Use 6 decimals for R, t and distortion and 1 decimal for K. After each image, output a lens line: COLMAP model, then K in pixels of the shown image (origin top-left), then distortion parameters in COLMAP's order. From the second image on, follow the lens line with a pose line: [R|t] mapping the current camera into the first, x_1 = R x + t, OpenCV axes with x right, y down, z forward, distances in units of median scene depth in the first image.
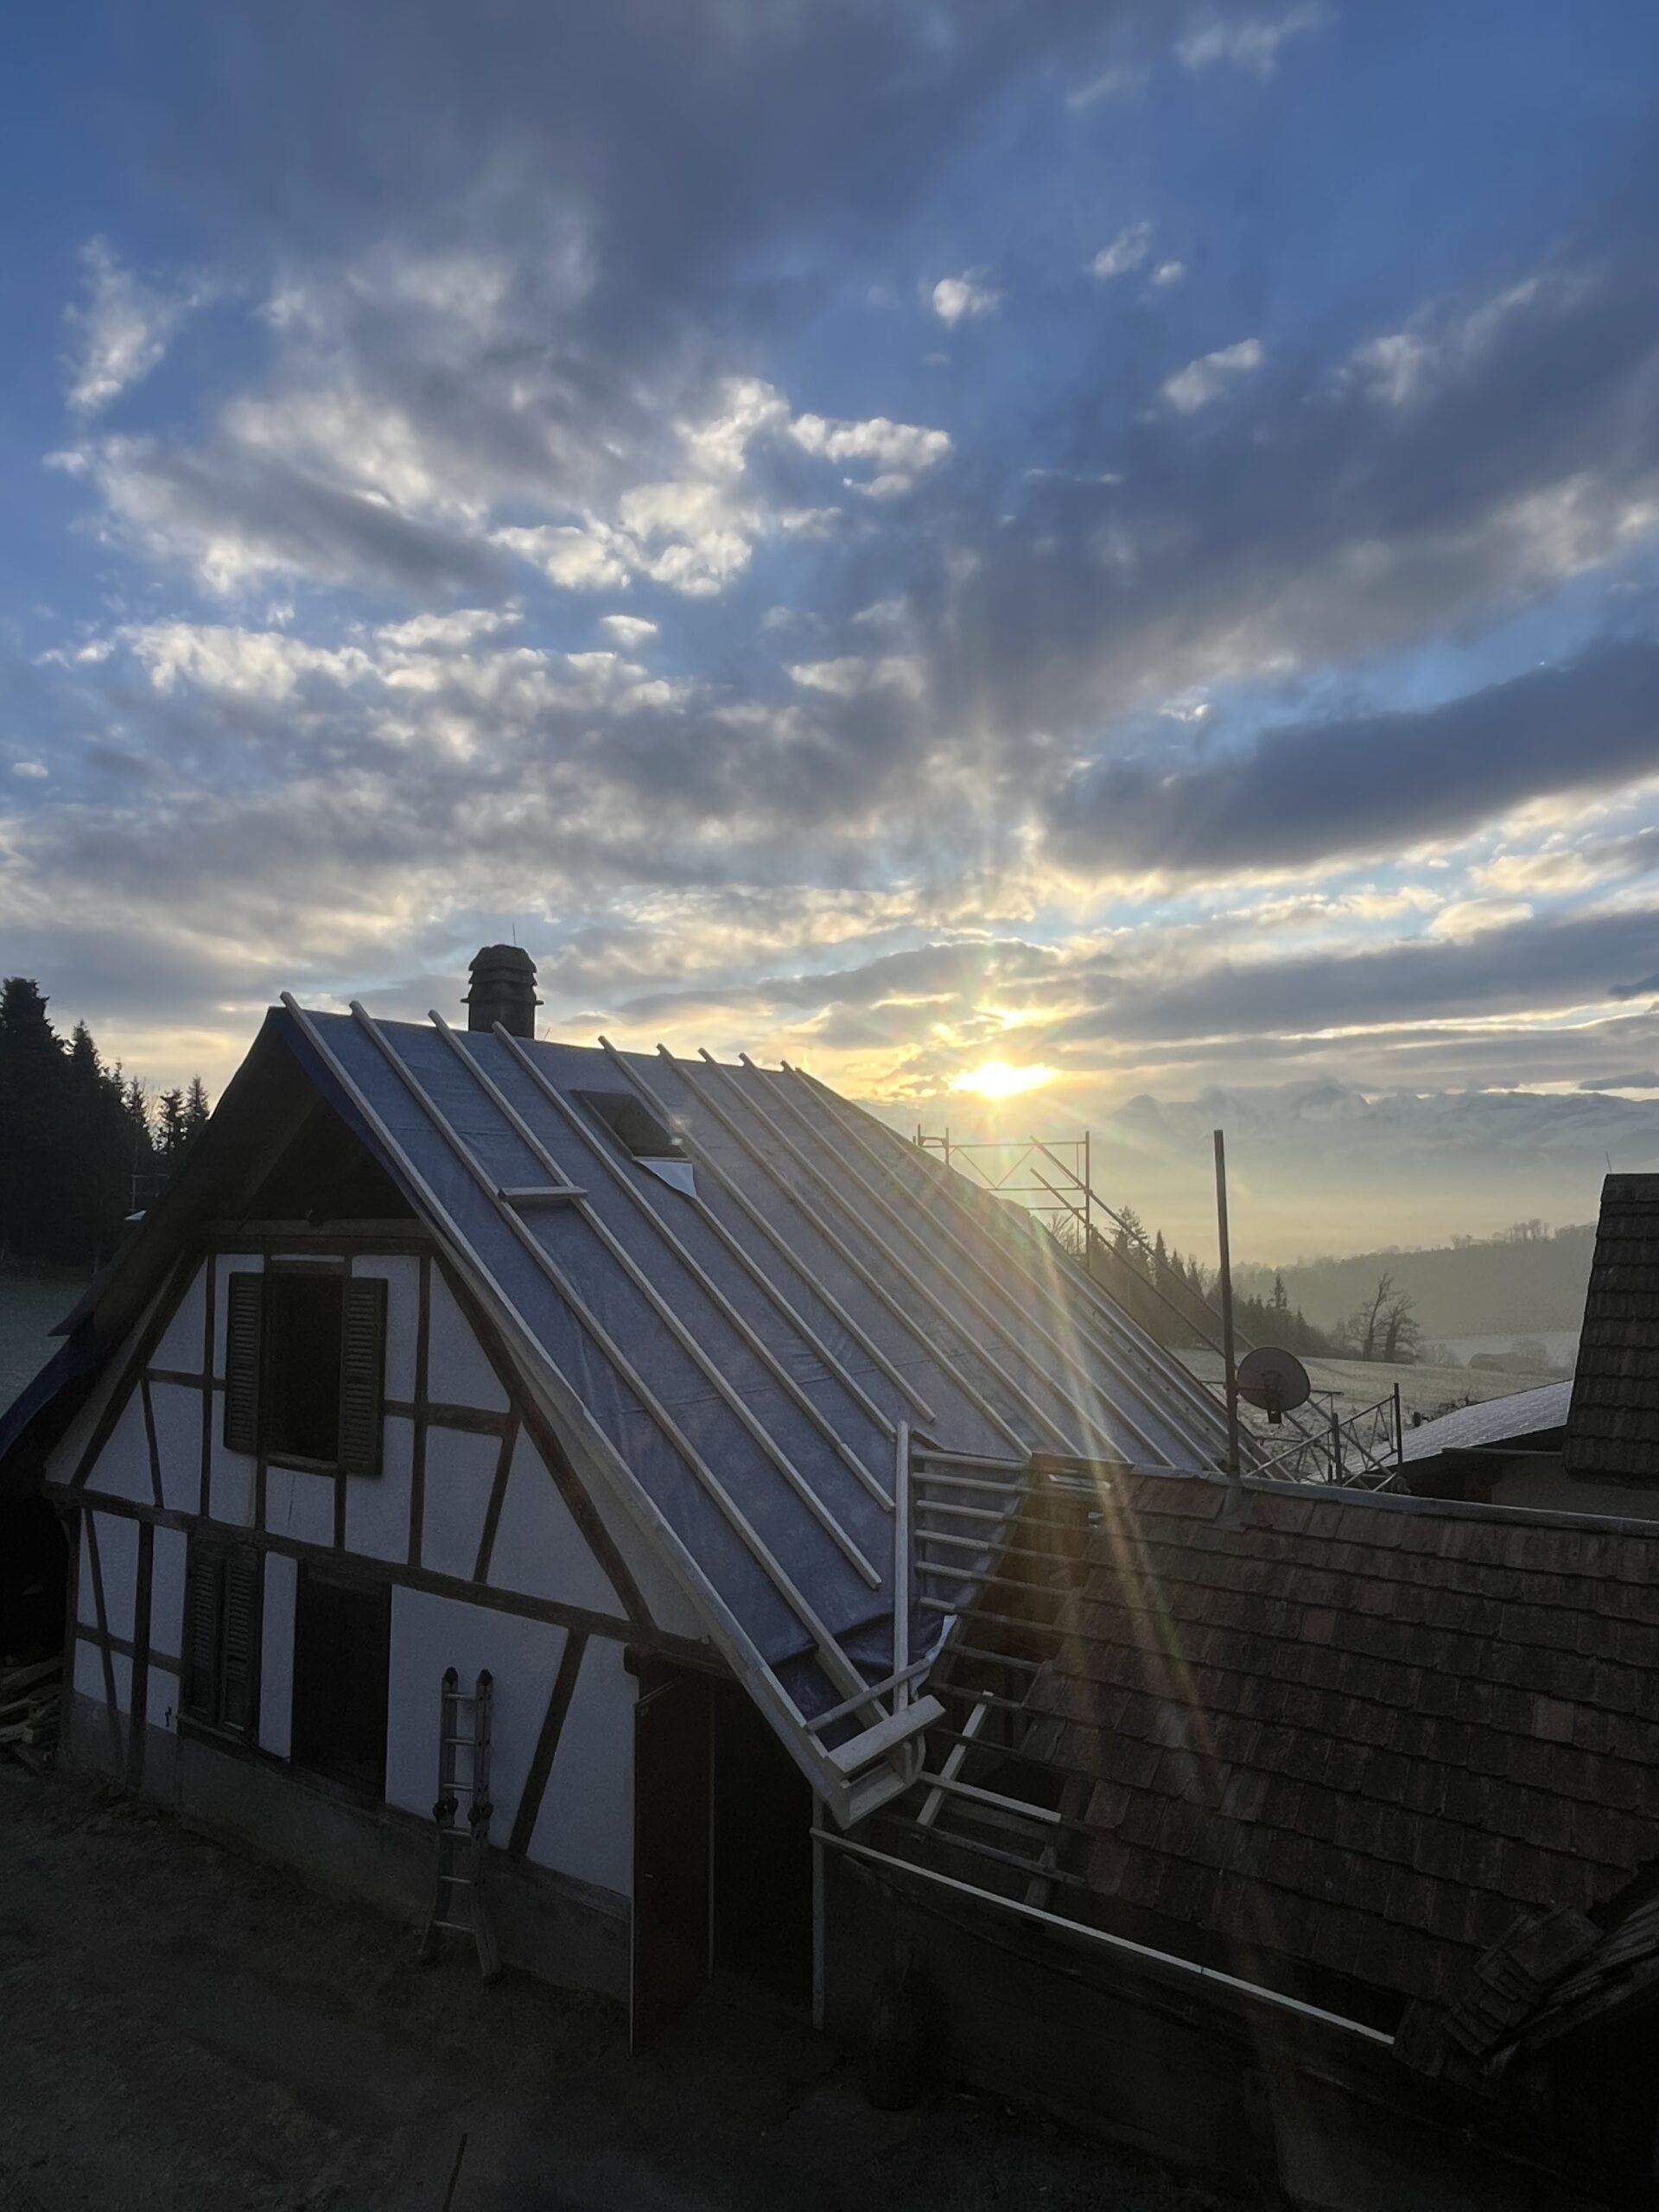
lens RADIAL K [[1355.9, 0, 828.0], [0, 1355.9, 1100.4], [0, 0, 1]] dist [-0.000057, 0.002311]
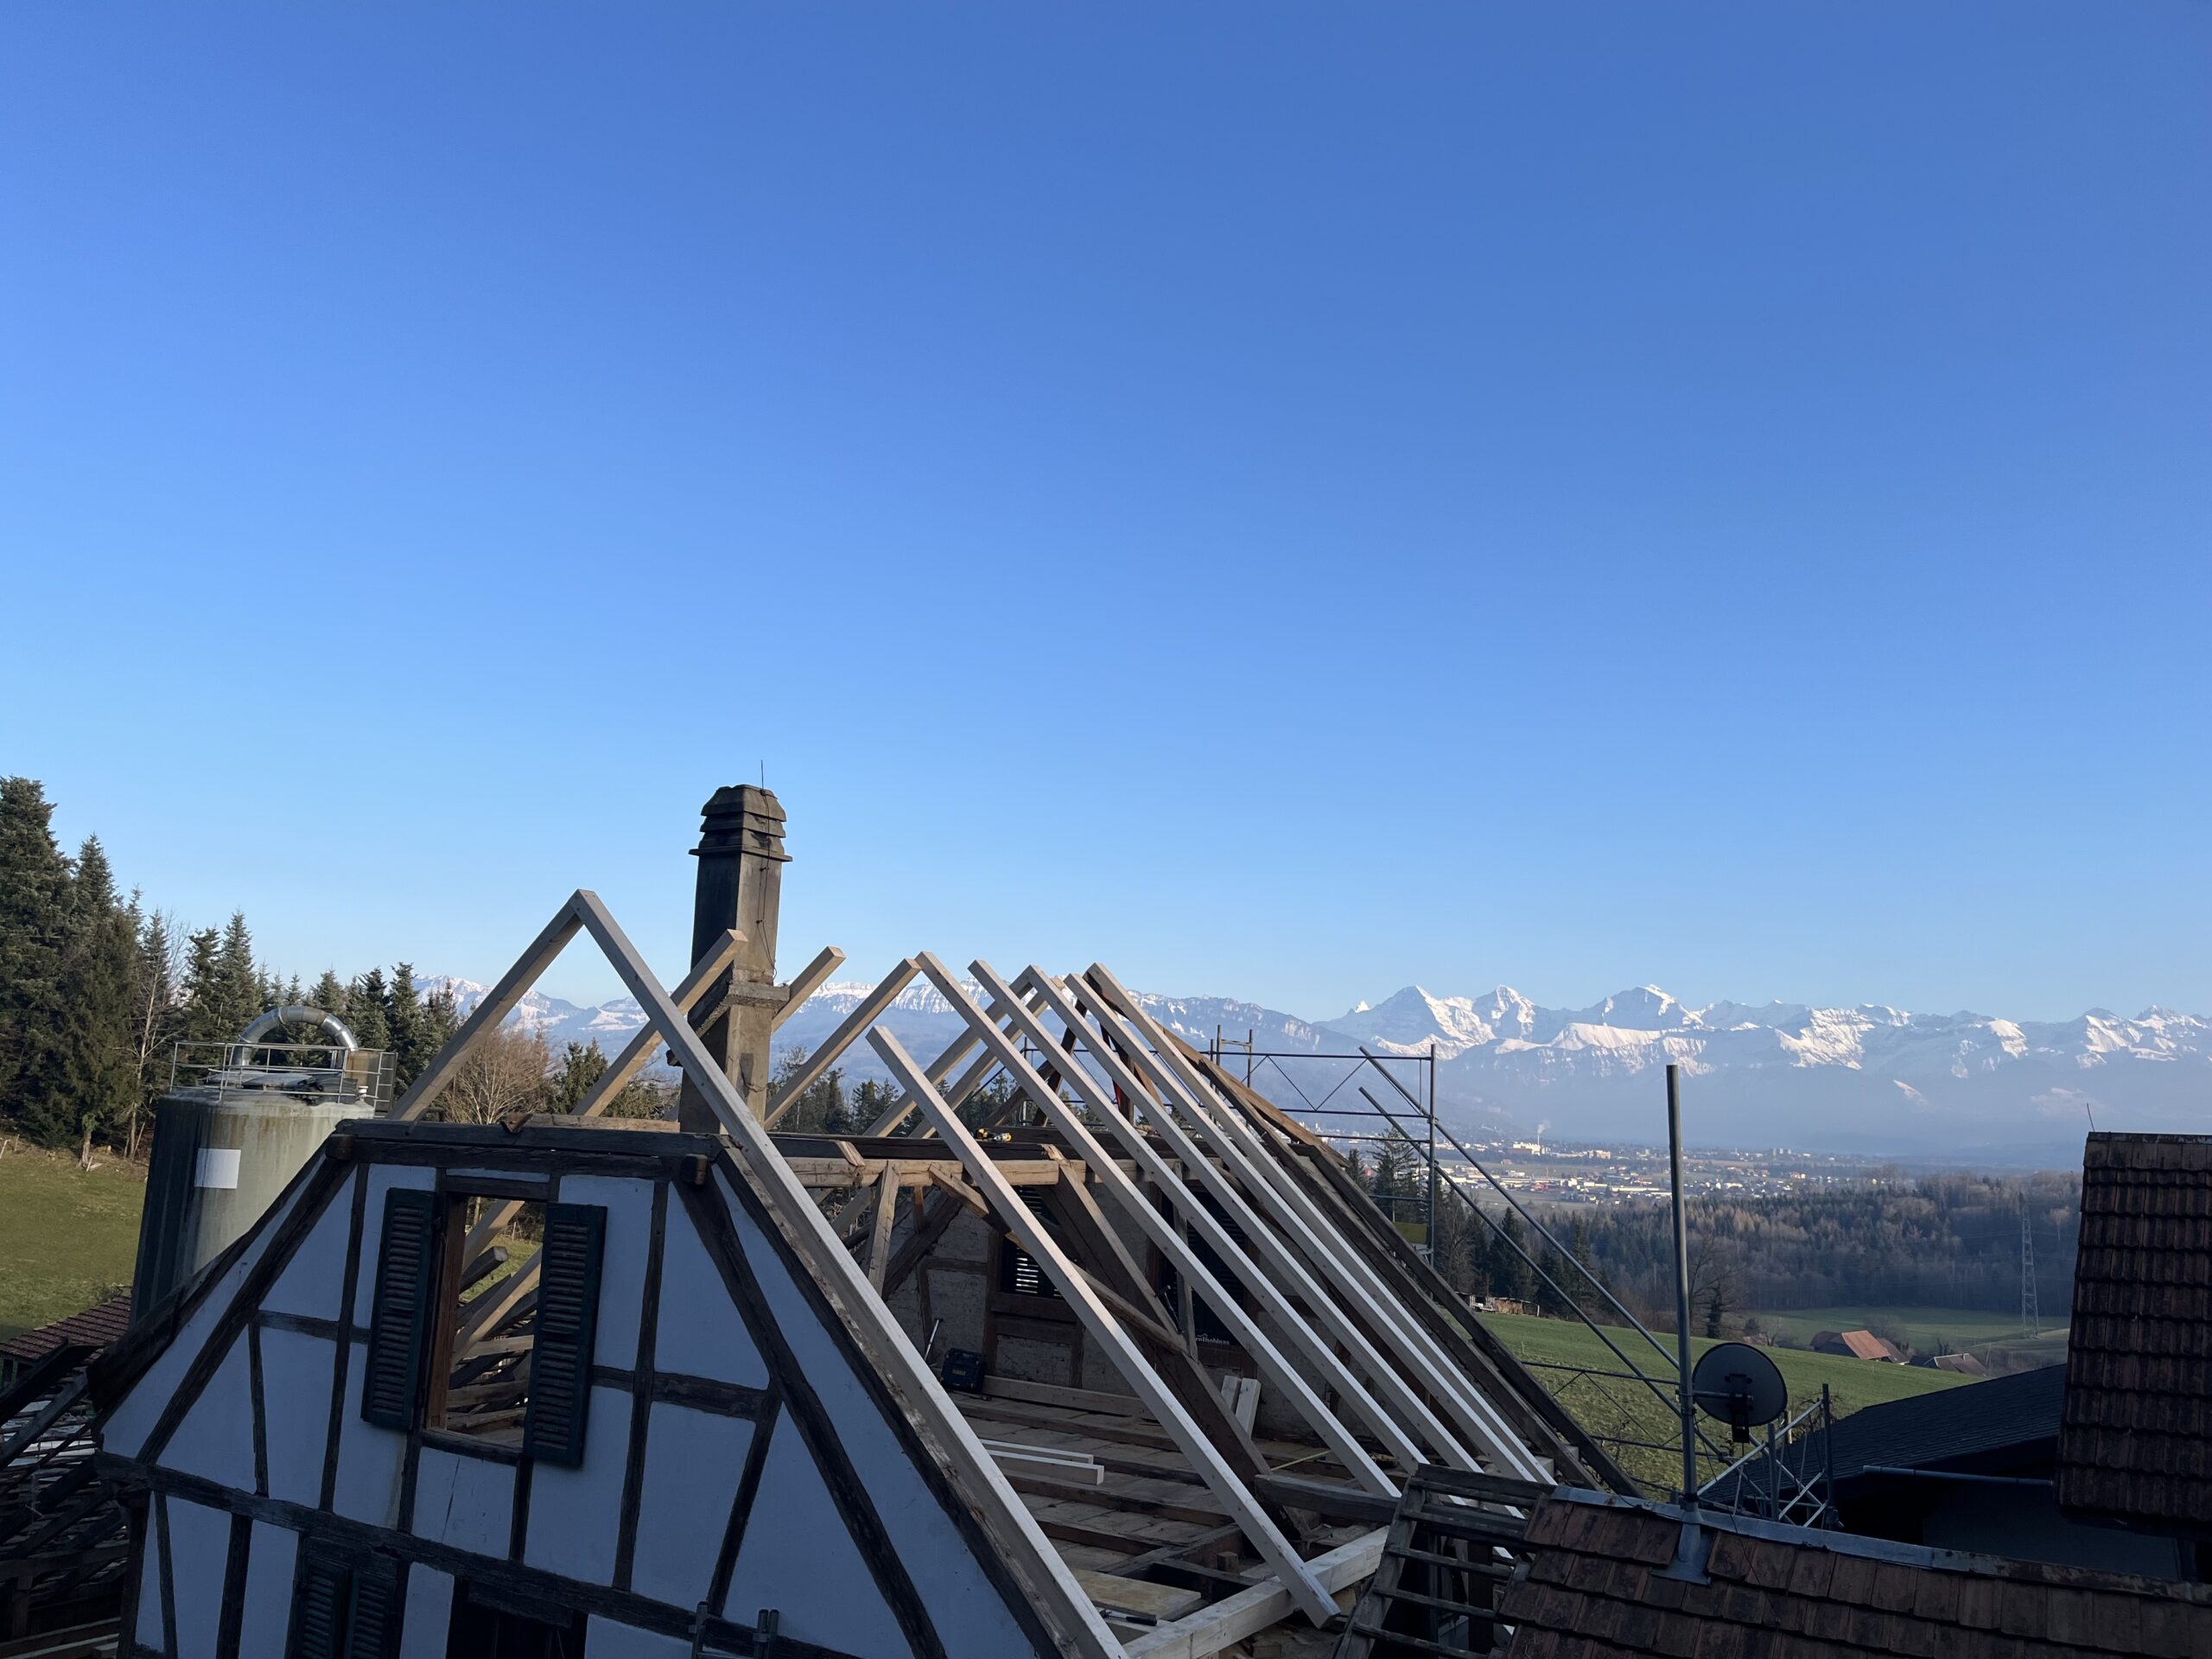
lens RADIAL K [[1669.9, 0, 1085.7], [0, 1669.9, 831.8], [0, 0, 1]] dist [0.062967, -0.074380]
pose [[0.998250, 0.048089, 0.034419, -0.083677], [-0.044936, 0.995181, -0.087156, -0.010851], [-0.038444, 0.085457, 0.995600, -0.000274]]
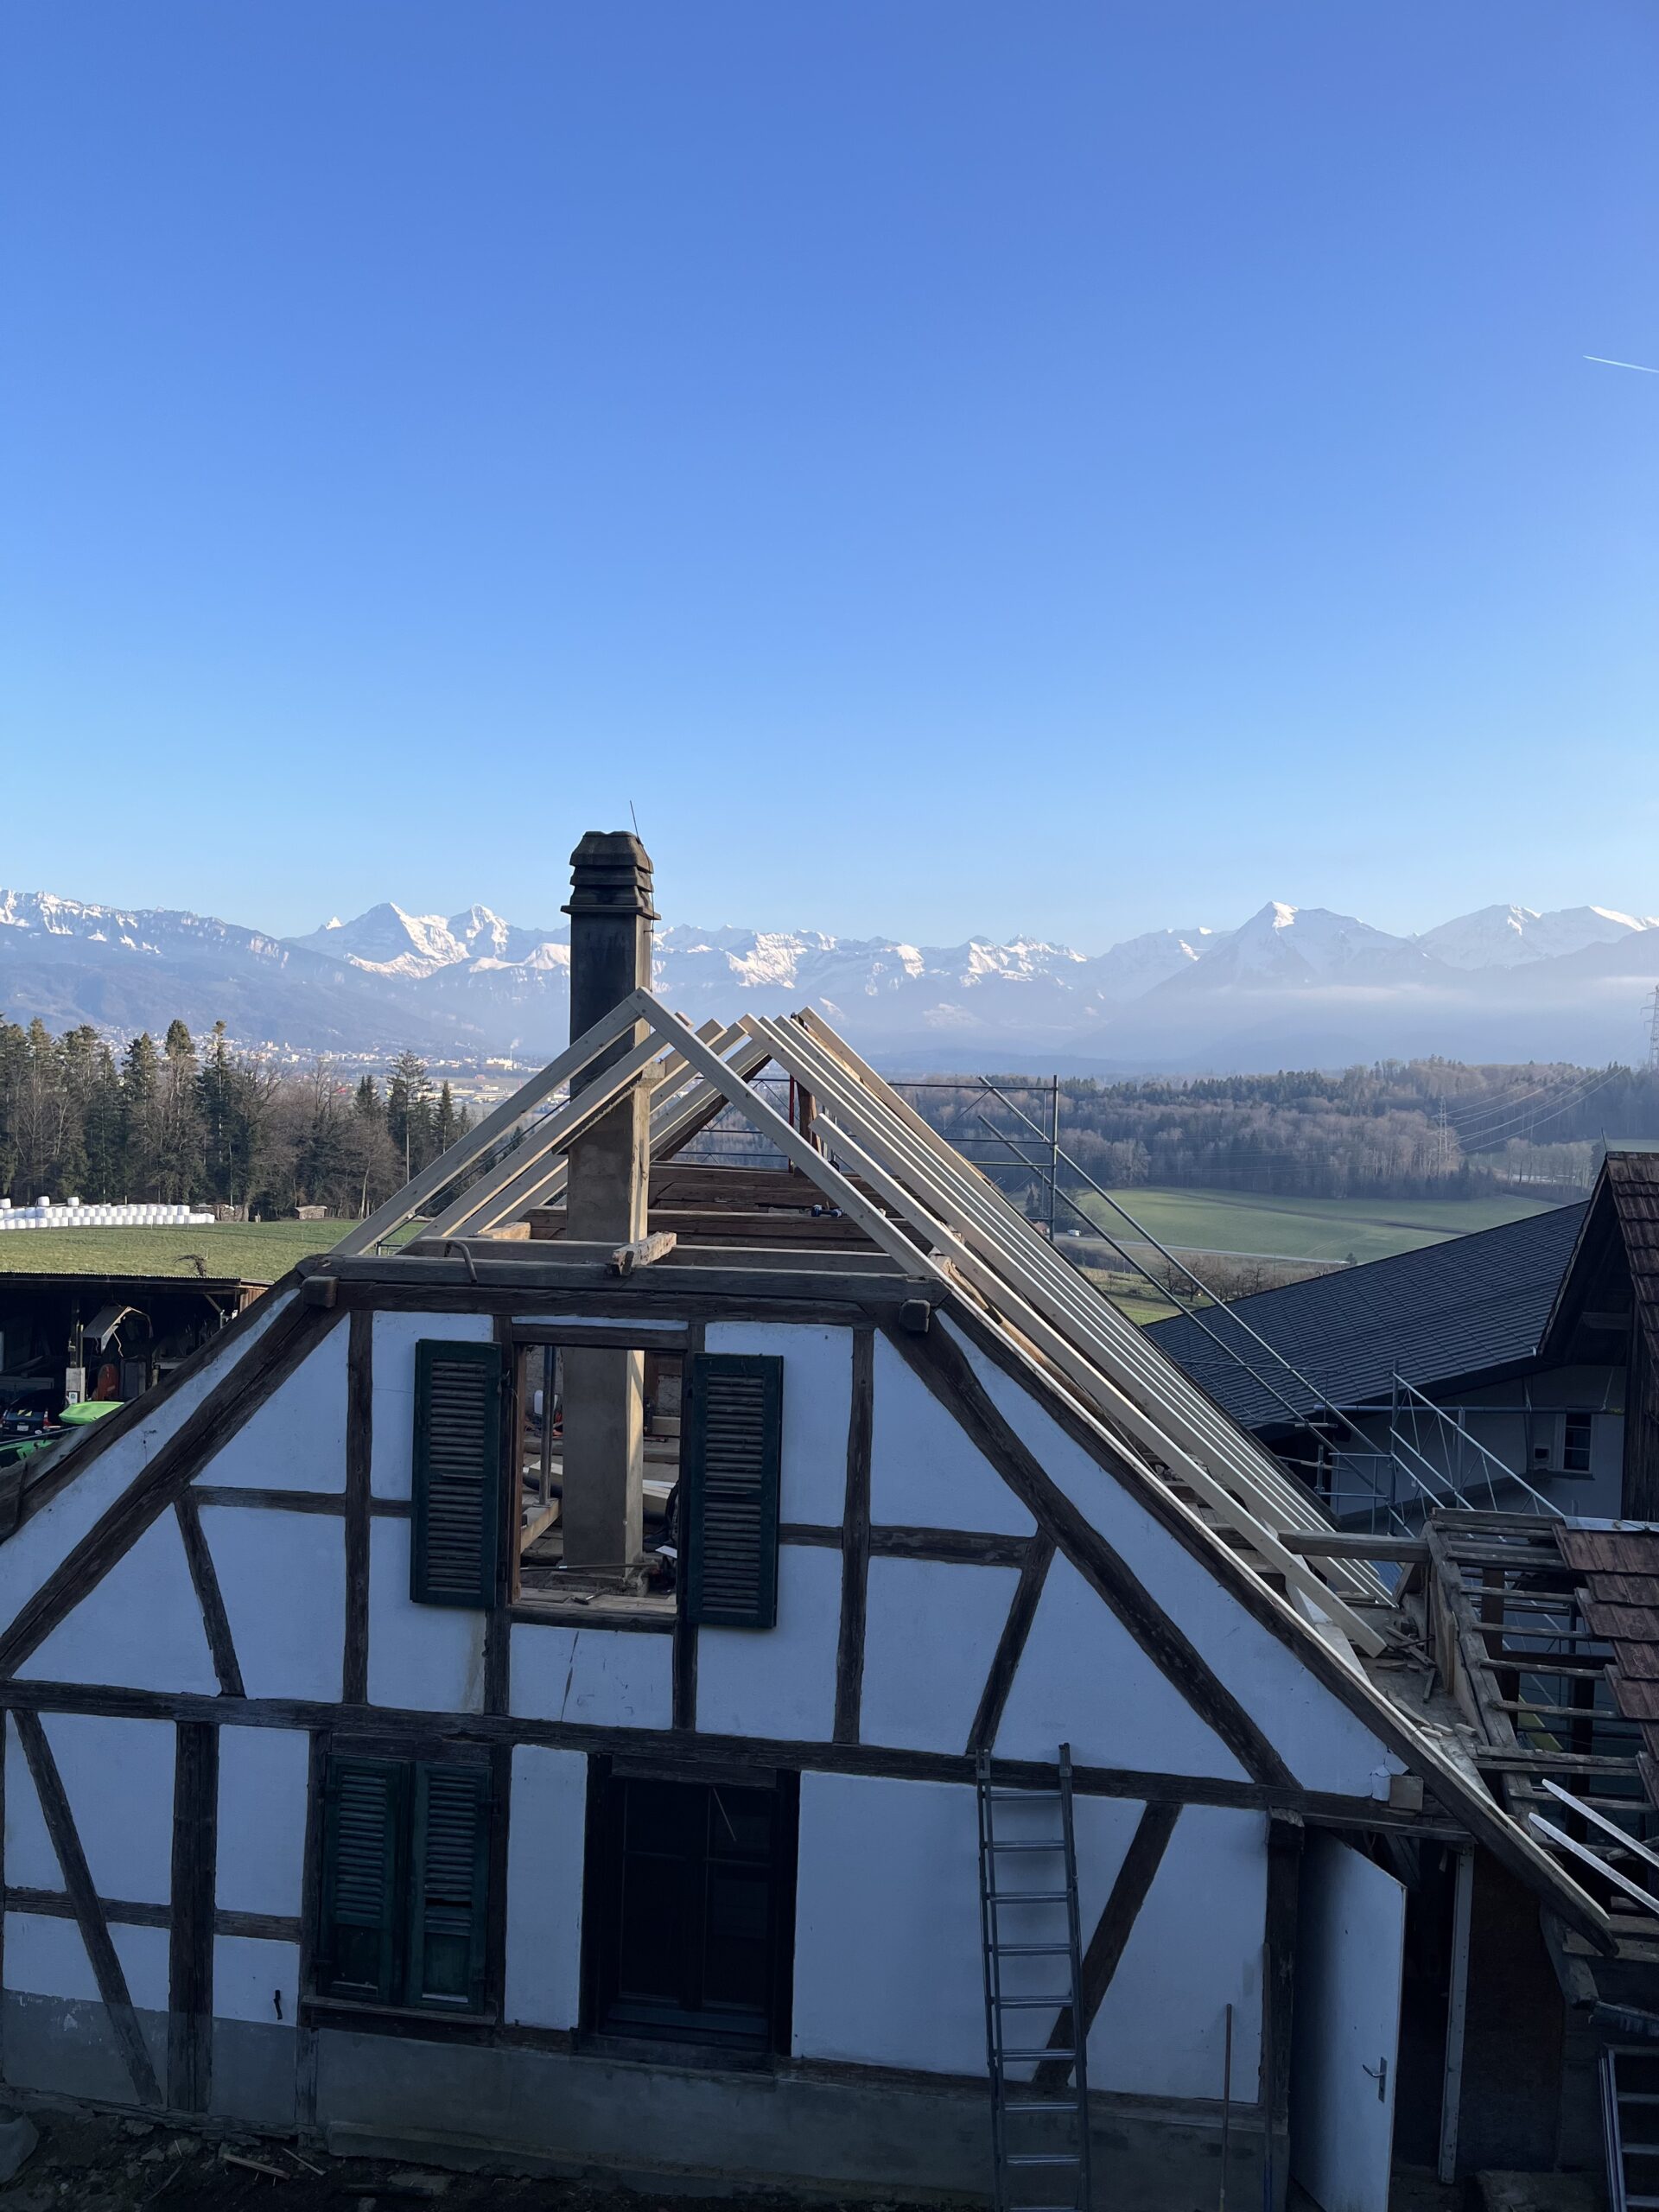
lens RADIAL K [[1669.9, 0, 812.3], [0, 1669.9, 1111.4], [0, 0, 1]] dist [0.062967, -0.074380]
pose [[0.884568, 0.010919, 0.466284, -0.655244], [-0.066176, 0.992550, 0.102297, -0.078934], [-0.461694, -0.121345, 0.878700, 0.213115]]
